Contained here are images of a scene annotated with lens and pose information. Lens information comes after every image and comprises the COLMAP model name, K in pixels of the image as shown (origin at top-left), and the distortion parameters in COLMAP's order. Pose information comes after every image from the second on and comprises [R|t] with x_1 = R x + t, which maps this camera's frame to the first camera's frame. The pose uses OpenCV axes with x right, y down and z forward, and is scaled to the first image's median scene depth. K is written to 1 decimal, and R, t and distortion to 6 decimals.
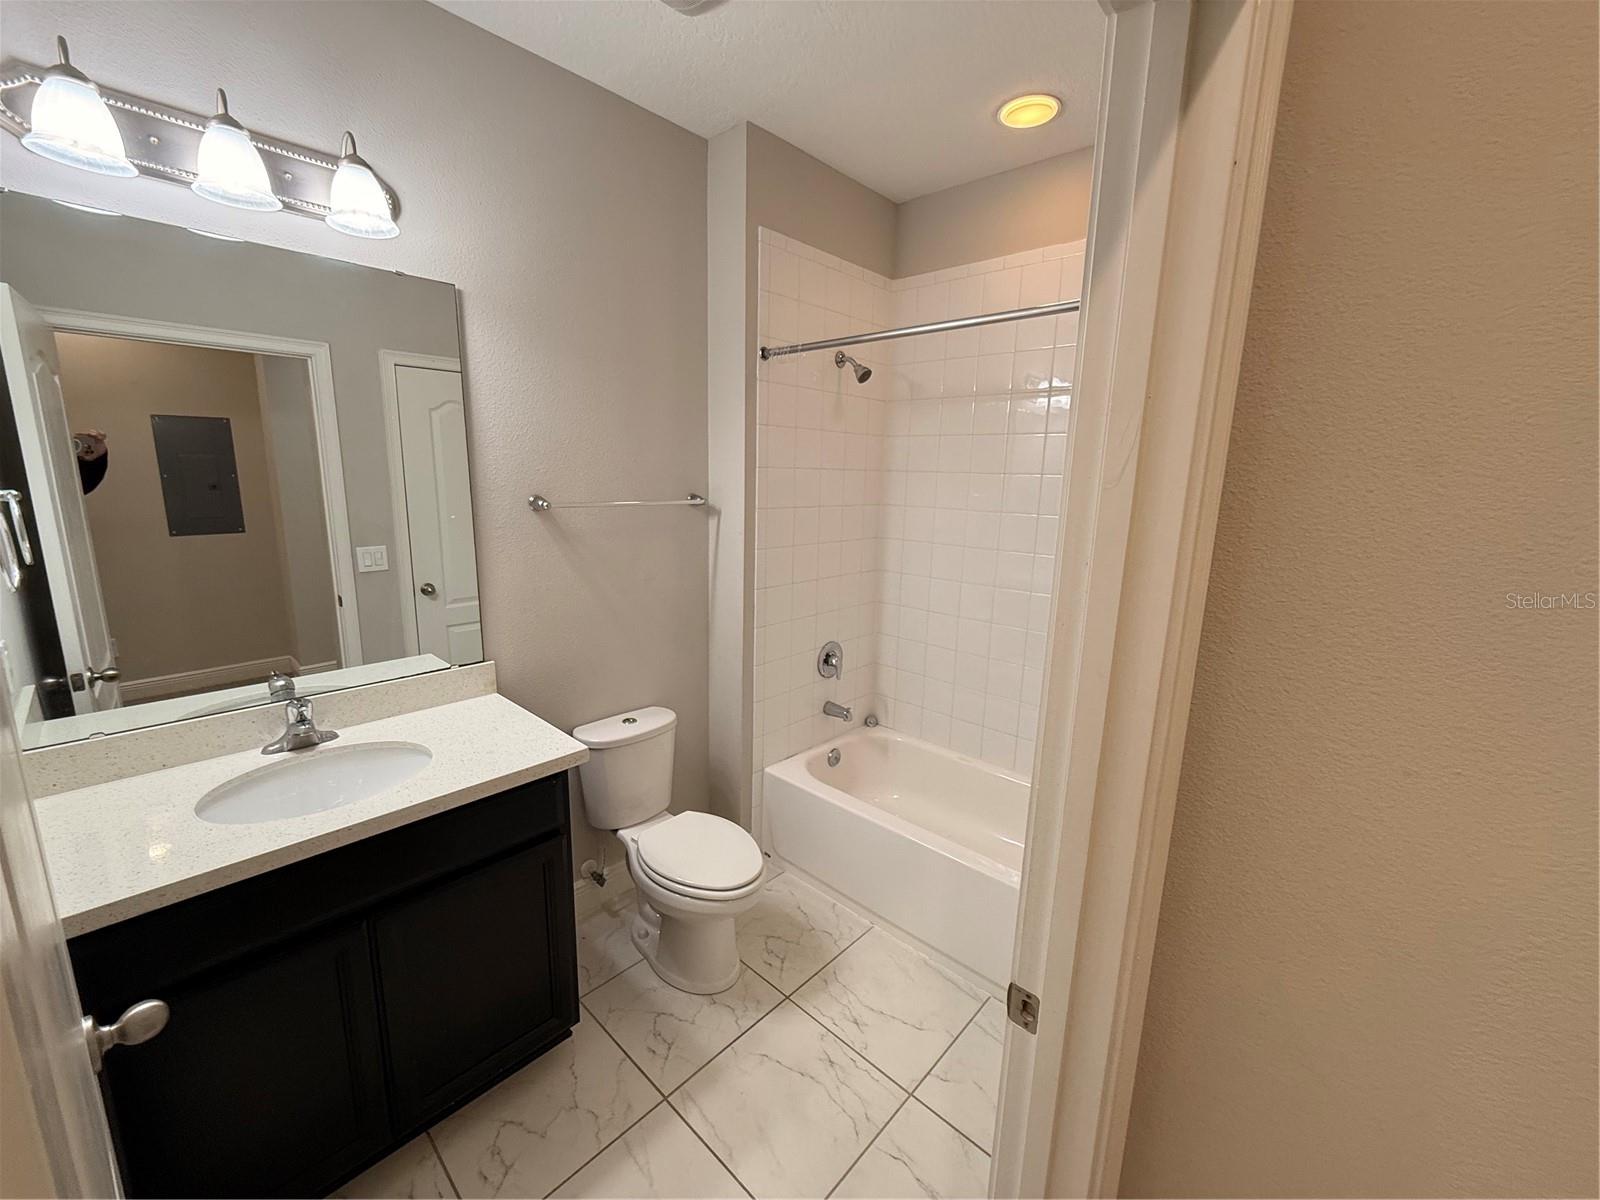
lens RADIAL K [[634.9, 0, 800.0], [0, 634.9, 600.0], [0, 0, 1]] dist [-0.001811, -0.000002]
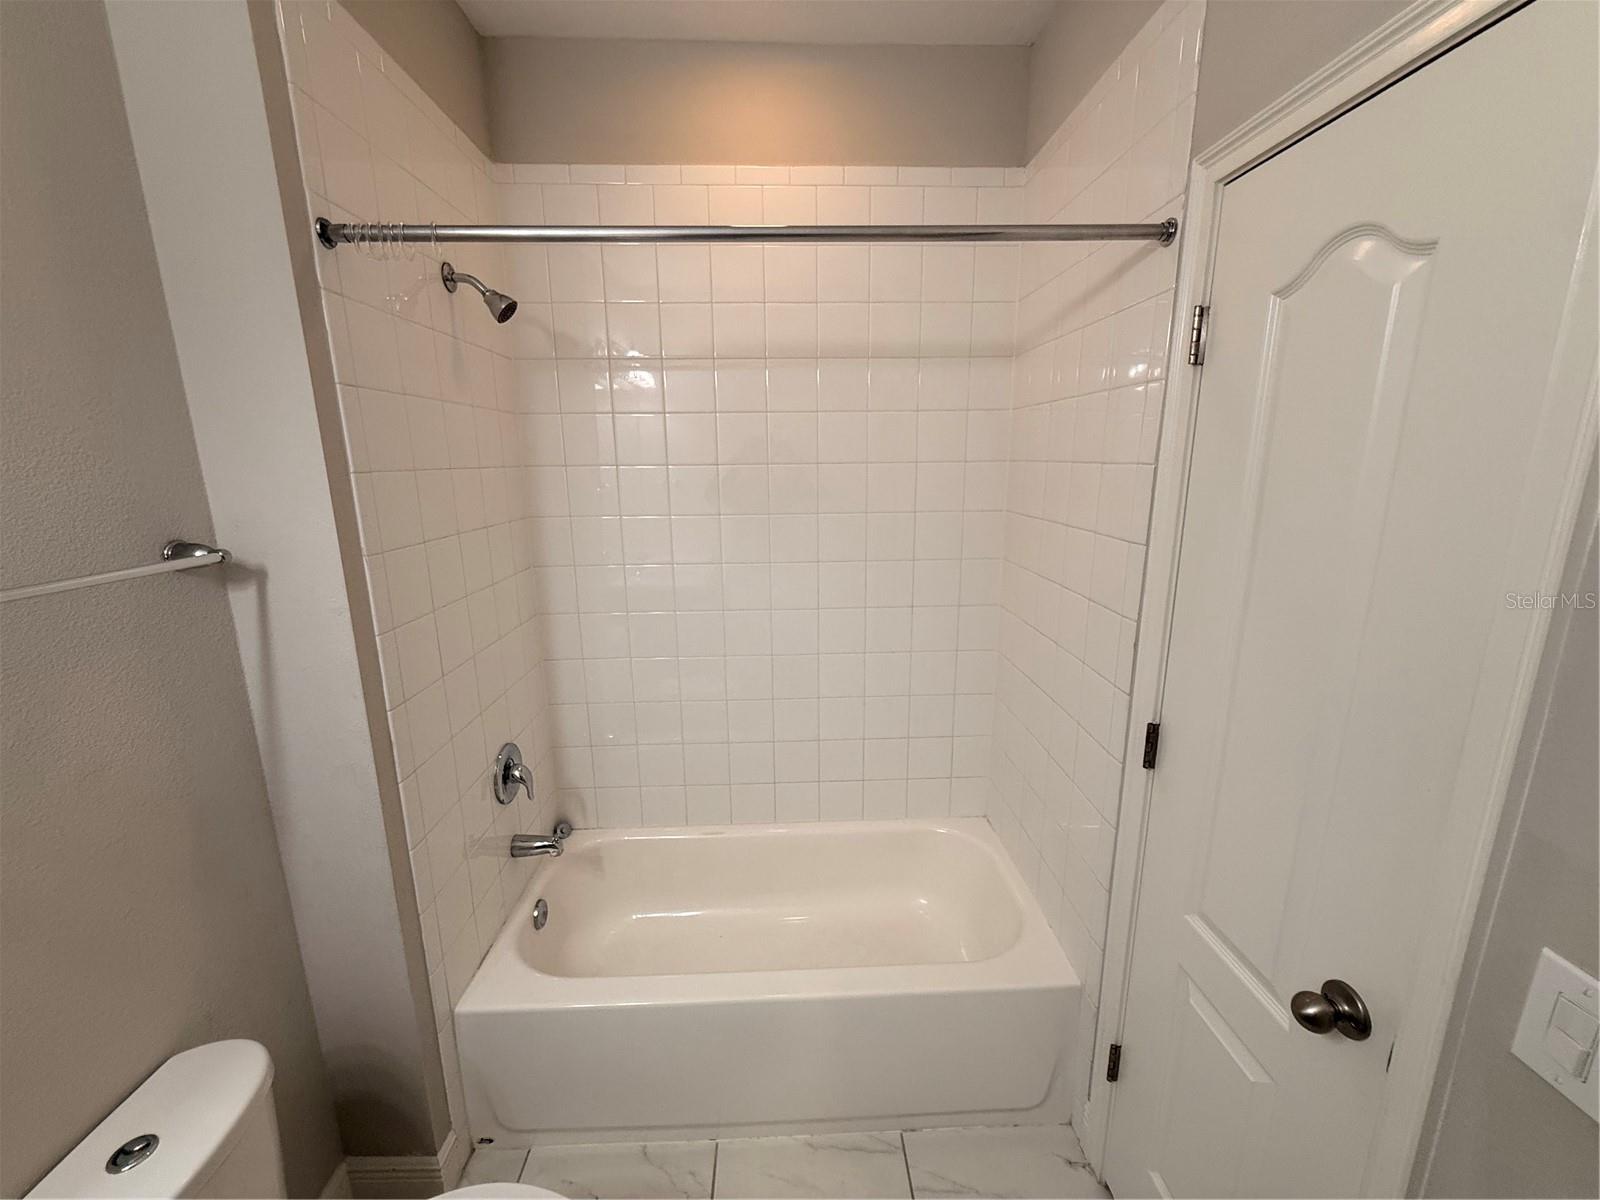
lens RADIAL K [[642.1, 0, 800.0], [0, 642.1, 600.0], [0, 0, 1]] dist [0.003130, -0.000030]
pose [[0.705655, -0.185091, 0.683954, -0.168254], [0.161112, 0.981908, 0.099499, -0.099980], [-0.689996, 0.039981, 0.722708, 0.379887]]
